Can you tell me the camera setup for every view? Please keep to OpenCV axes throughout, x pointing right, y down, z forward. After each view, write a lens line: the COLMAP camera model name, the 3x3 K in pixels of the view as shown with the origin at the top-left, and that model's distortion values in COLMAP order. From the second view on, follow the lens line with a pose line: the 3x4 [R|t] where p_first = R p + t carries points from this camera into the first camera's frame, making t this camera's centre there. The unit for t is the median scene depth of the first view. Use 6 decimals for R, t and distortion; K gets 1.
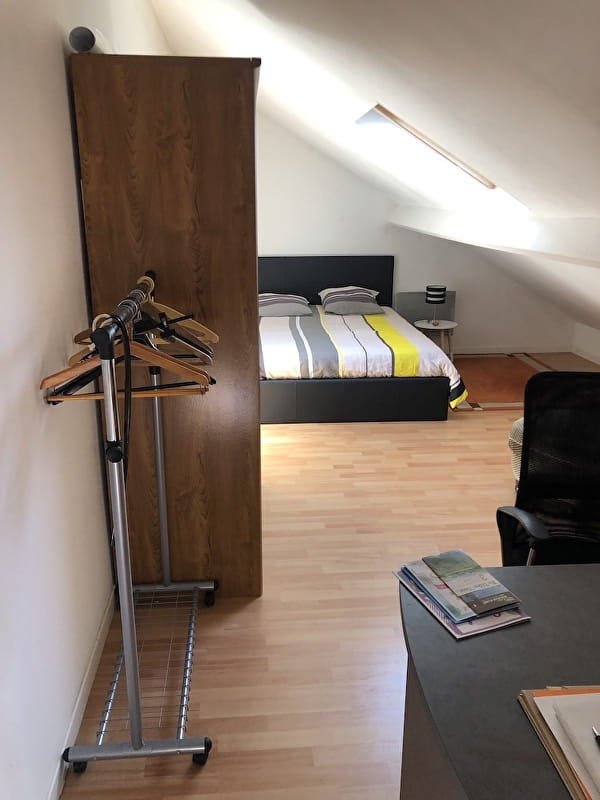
lens RADIAL K [[669.1, 0, 296.2], [0, 669.1, 402.1], [0, 0, 1]] dist [0.036594, 0.000157]
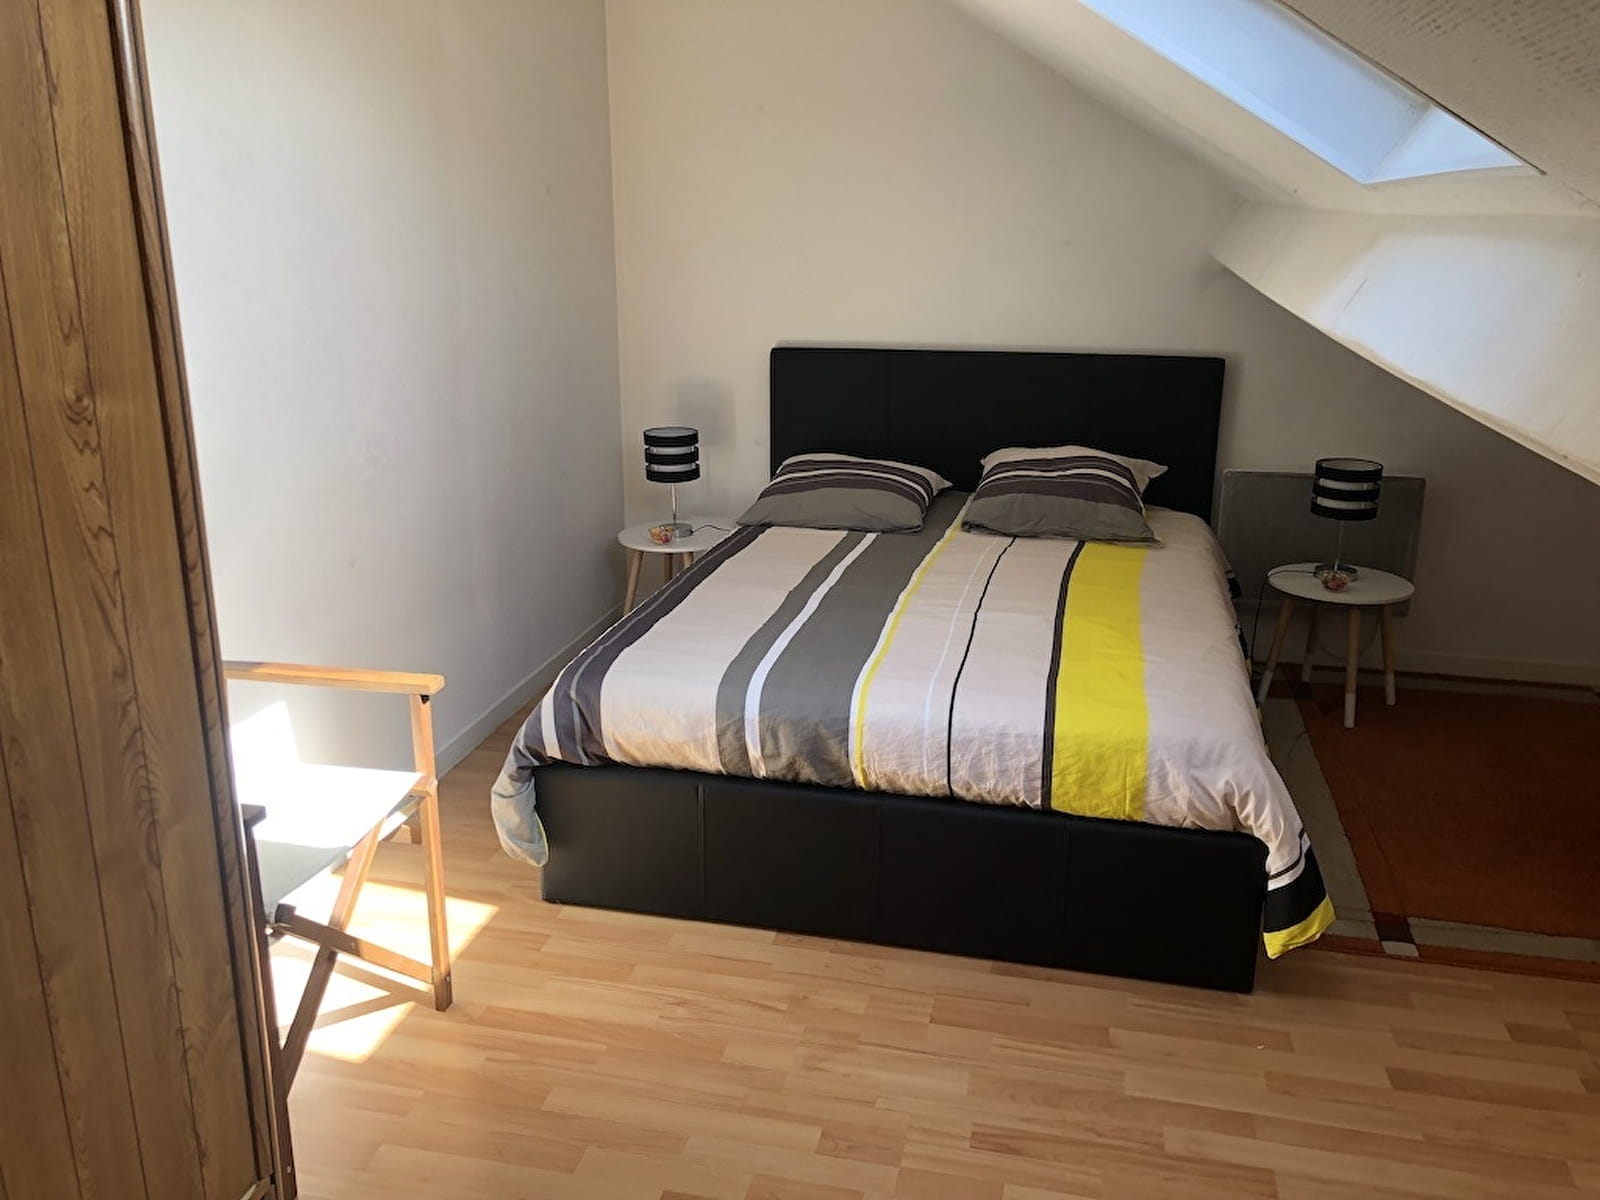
lens RADIAL K [[1338.3, 0, 806.9], [0, 1338.3, 590.5], [0, 0, 1]] dist [0.036594, 0.000157]
pose [[0.956955, 0.093511, -0.274761, 0.193457], [-0.097950, 0.995188, -0.002449, -0.117124], [0.273210, 0.029257, 0.961509, 0.443840]]
